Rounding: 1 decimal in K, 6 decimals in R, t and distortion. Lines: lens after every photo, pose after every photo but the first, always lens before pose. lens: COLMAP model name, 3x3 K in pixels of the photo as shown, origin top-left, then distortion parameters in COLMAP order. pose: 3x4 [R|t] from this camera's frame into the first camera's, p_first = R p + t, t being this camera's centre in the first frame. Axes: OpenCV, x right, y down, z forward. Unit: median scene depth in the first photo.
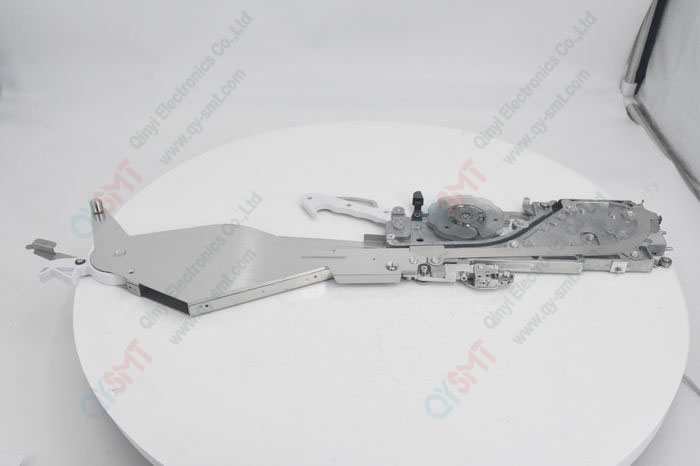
lens RADIAL K [[708.4, 0, 350.0], [0, 708.4, 233.0], [0, 0, 1]] dist [-0.003905, 0.006750]
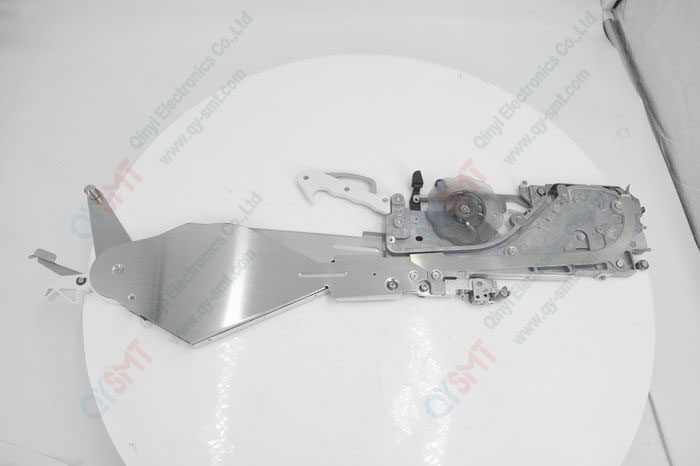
lens RADIAL K [[498.2, 0, 350.0], [0, 498.2, 233.0], [0, 0, 1]] dist [-0.100849, 0.006051]
pose [[0.998310, 0.002707, 0.058052, -0.037589], [-0.028226, 0.895770, 0.443620, -0.292420], [-0.050800, -0.444509, 0.894333, 0.368230]]
